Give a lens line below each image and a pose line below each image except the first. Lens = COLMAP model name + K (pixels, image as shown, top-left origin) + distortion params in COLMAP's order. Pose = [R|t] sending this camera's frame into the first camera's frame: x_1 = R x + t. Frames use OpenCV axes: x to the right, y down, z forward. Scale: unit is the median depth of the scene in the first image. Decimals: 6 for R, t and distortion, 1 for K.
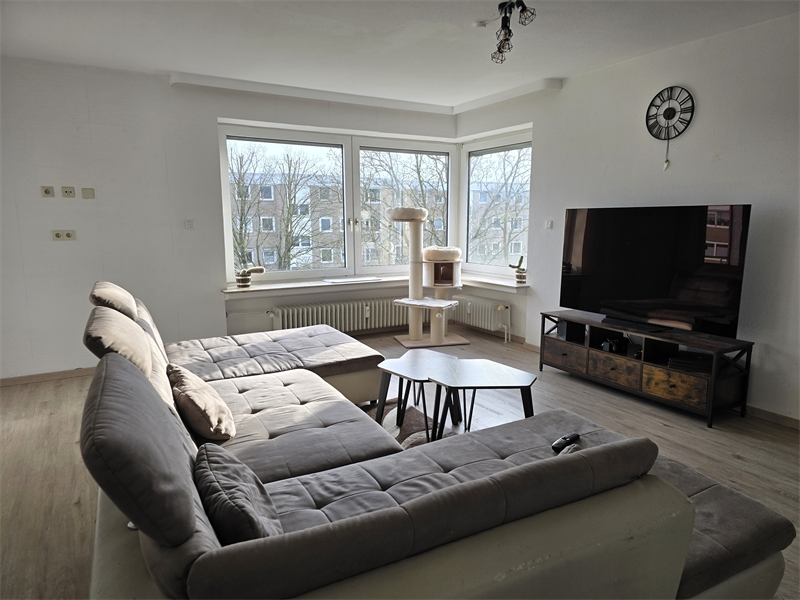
lens RADIAL K [[524.9, 0, 402.6], [0, 524.9, 303.0], [0, 0, 1]] dist [0.035040, -0.000369]
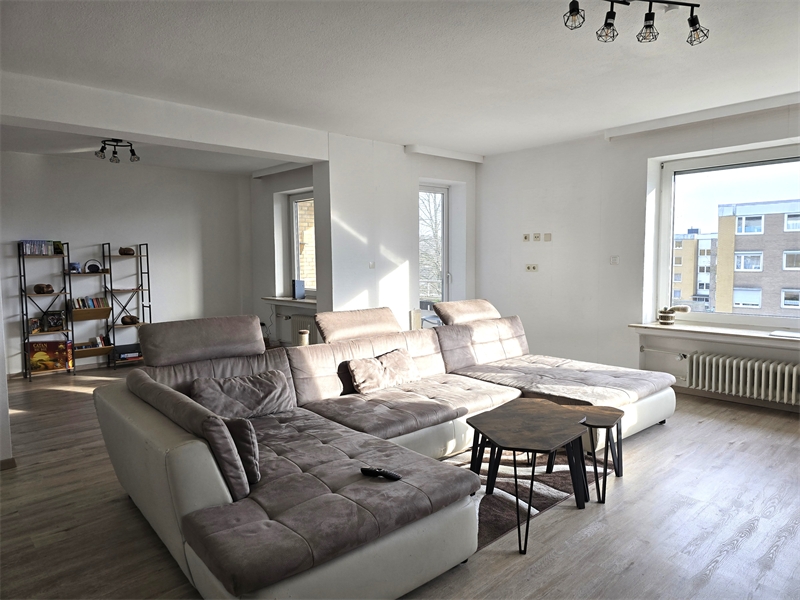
lens RADIAL K [[524.9, 0, 402.4], [0, 524.9, 295.6], [0, 0, 1]] dist [0.035040, -0.000369]
pose [[0.217482, 0.072955, -0.973334, 0.576542], [-0.144201, 0.988662, 0.041884, -0.058177], [0.965354, 0.131247, 0.225537, 0.334956]]
